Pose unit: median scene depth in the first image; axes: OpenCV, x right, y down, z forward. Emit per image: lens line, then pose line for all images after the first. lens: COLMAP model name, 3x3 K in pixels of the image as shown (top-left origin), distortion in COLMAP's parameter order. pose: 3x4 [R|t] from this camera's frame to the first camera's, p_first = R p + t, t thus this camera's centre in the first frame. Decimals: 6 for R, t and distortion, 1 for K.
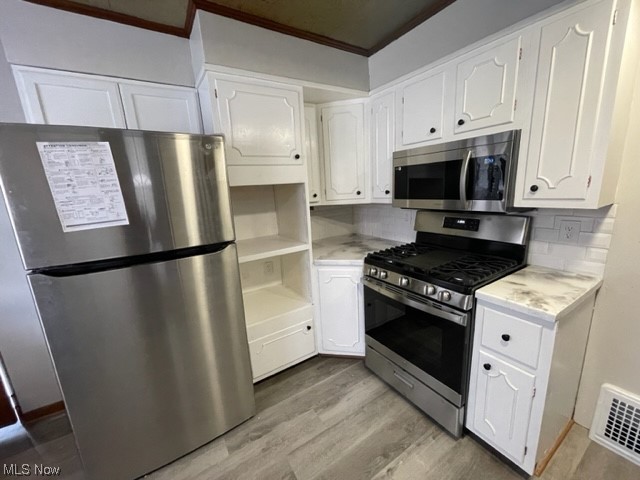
lens RADIAL K [[260.3, 0, 319.1], [0, 260.3, 243.0], [0, 0, 1]] dist [0.000019, 0.000116]
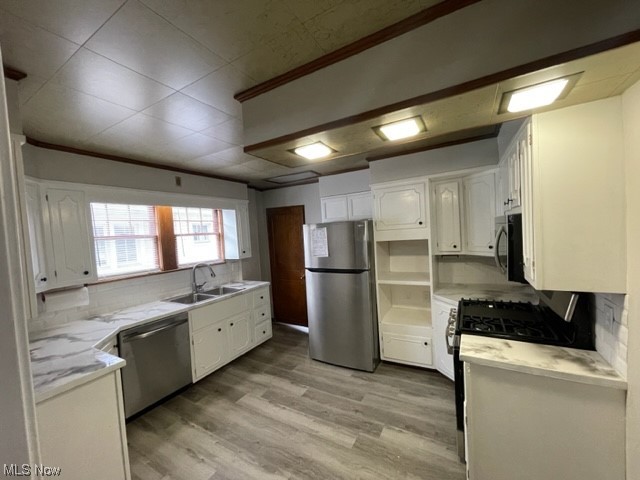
lens RADIAL K [[260.3, 0, 319.1], [0, 260.3, 243.0], [0, 0, 1]] dist [0.000019, 0.000116]
pose [[0.470563, 0.063017, -0.880113, 1.093021], [-0.152147, 0.988301, -0.010584, -0.118263], [0.869150, 0.138887, 0.474646, -0.255456]]
